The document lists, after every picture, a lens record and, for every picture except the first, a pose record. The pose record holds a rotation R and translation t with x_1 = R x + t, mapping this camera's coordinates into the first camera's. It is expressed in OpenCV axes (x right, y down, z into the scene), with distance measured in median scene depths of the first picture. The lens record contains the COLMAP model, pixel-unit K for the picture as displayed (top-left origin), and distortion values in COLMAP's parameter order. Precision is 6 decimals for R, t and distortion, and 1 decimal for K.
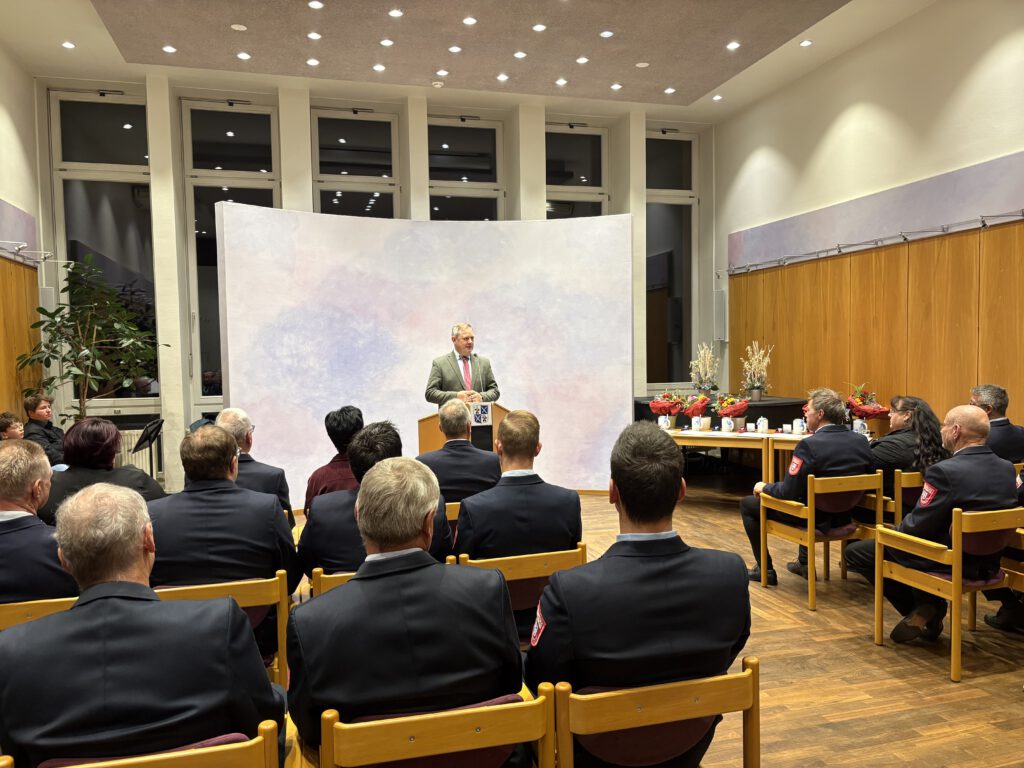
lens RADIAL K [[779.0, 0, 508.2], [0, 779.0, 389.6], [0, 0, 1]] dist [0.058245, -0.064817]
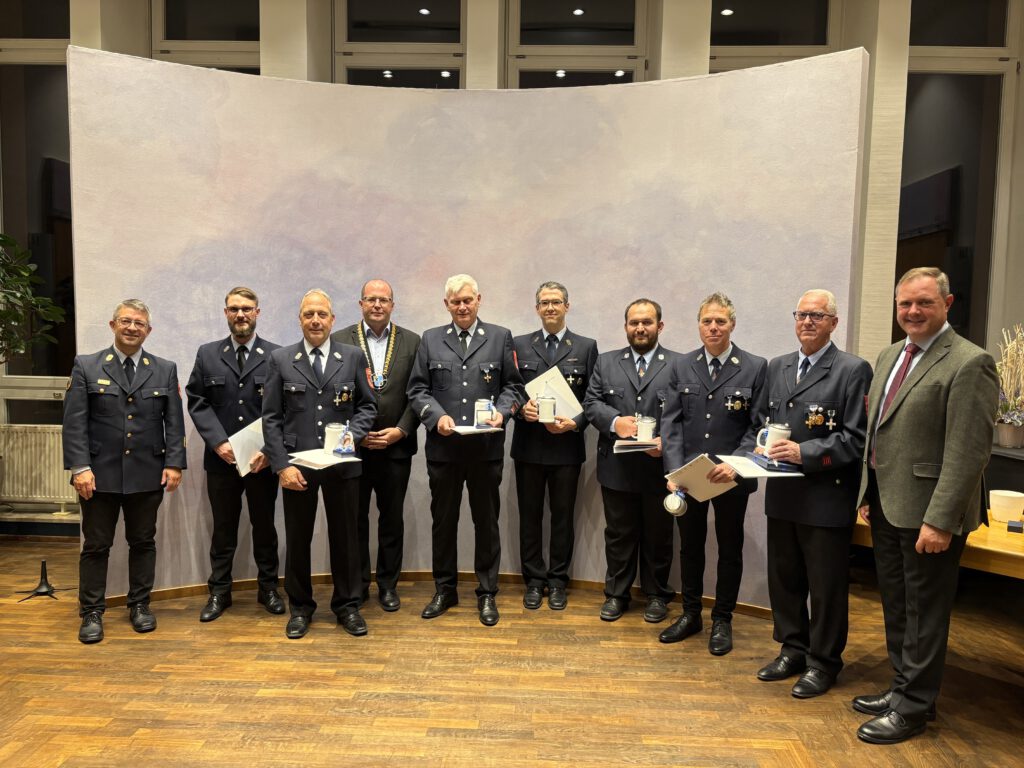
lens RADIAL K [[786.6, 0, 516.2], [0, 786.6, 394.9], [0, 0, 1]] dist [0.004192, 0.003754]
pose [[0.954696, 0.060092, -0.291453, 0.109322], [-0.050402, 0.997901, 0.040651, -0.024136], [0.293284, -0.024120, 0.955721, 0.480550]]
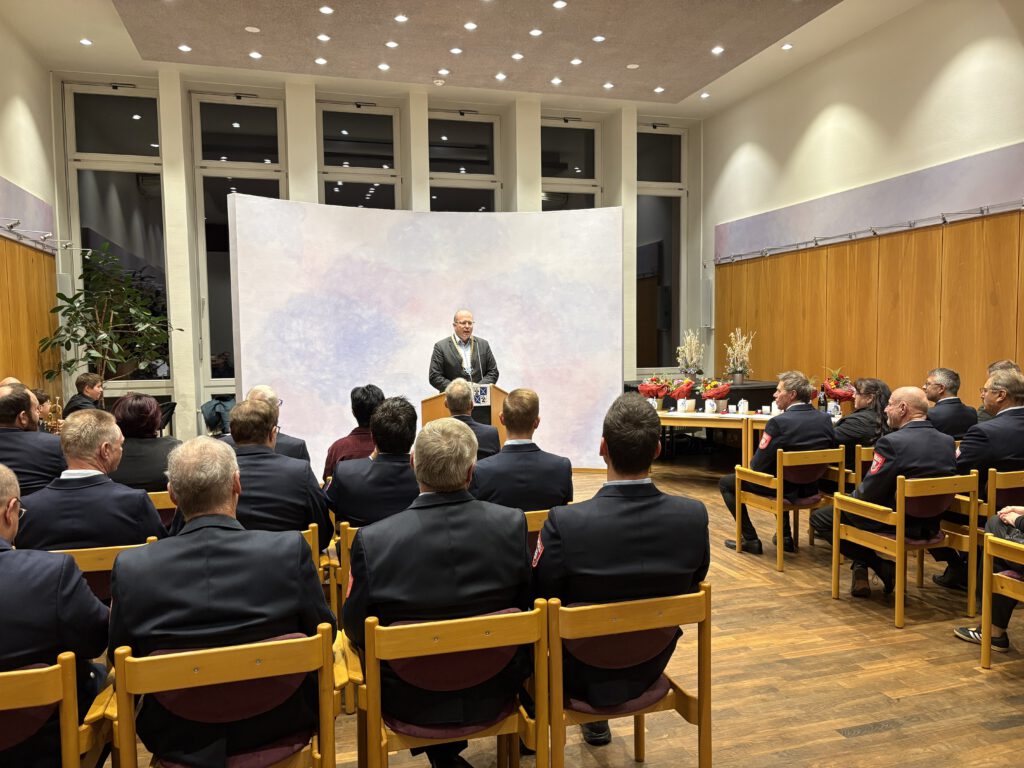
lens RADIAL K [[778.0, 0, 514.5], [0, 778.0, 387.4], [0, 0, 1]] dist [0.060673, -0.069293]
pose [[0.999881, 0.002892, 0.015150, -0.003086], [-0.003128, 0.999874, 0.015547, 0.002968], [-0.015103, -0.015593, 0.999764, -0.054841]]
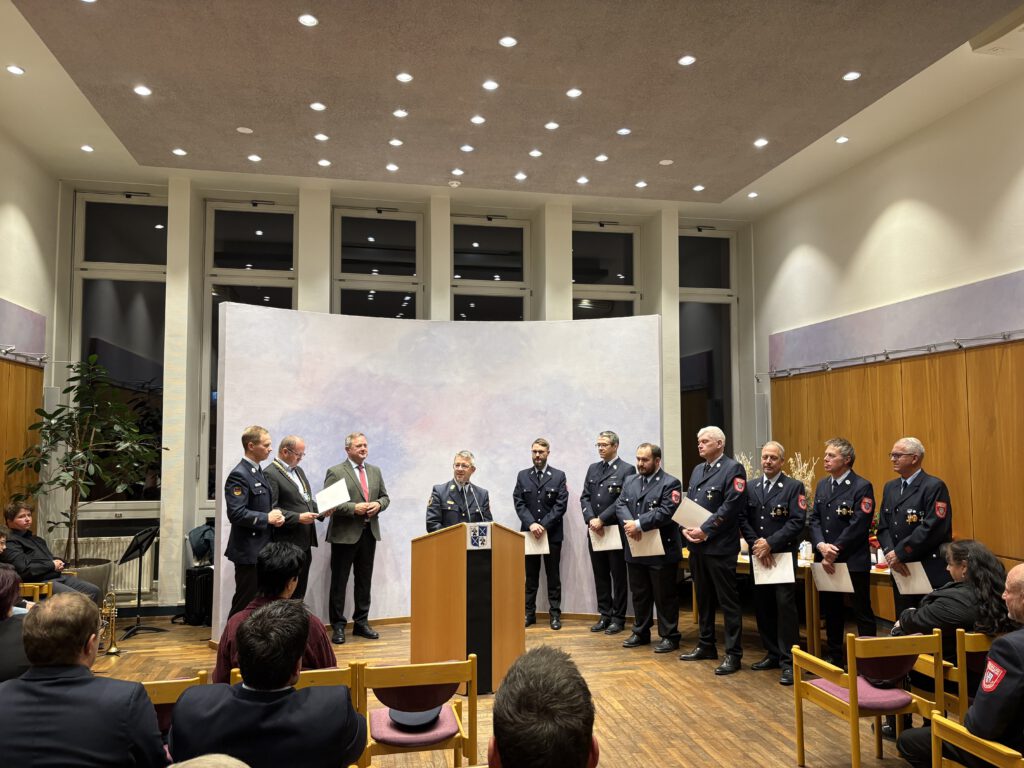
lens RADIAL K [[778.0, 0, 514.5], [0, 778.0, 387.4], [0, 0, 1]] dist [0.060673, -0.069293]
pose [[0.997747, 0.010188, -0.066313, 0.047951], [-0.017840, 0.993108, -0.115836, -0.026455], [0.064676, 0.116758, 0.991052, 0.071676]]
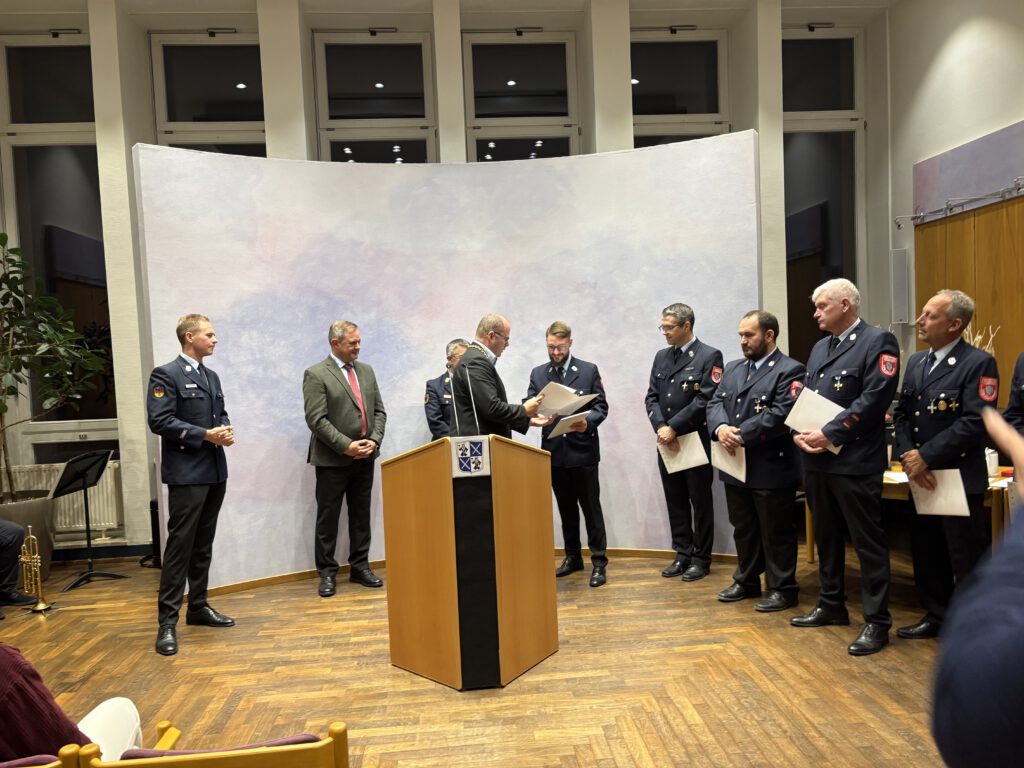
lens RADIAL K [[782.5, 0, 509.5], [0, 782.5, 394.2], [0, 0, 1]] dist [0.022557, -0.003813]
pose [[0.982399, -0.015051, -0.186189, 0.077263], [0.016168, 0.999859, 0.004486, -0.012704], [0.186096, -0.007418, 0.982504, 0.327372]]
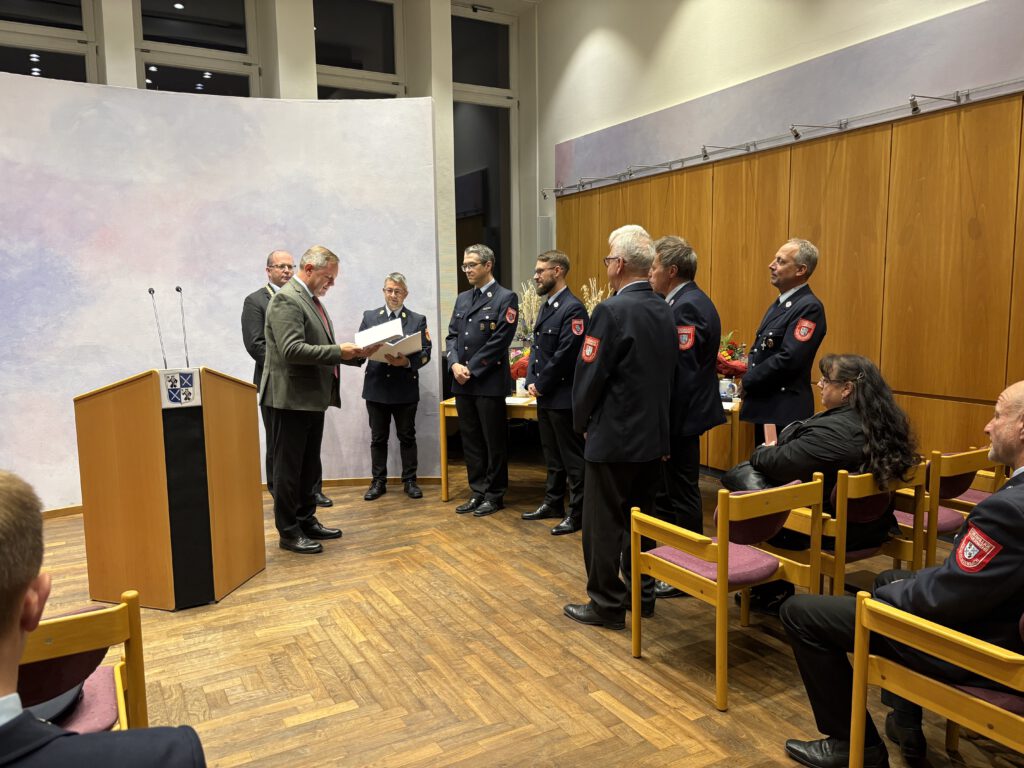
lens RADIAL K [[778.0, 0, 514.5], [0, 778.0, 387.4], [0, 0, 1]] dist [0.060673, -0.069293]
pose [[0.970824, -0.023037, 0.238683, 0.053173], [0.007563, 0.997821, 0.065546, -0.004846], [-0.239673, -0.061828, 0.968883, 0.267086]]
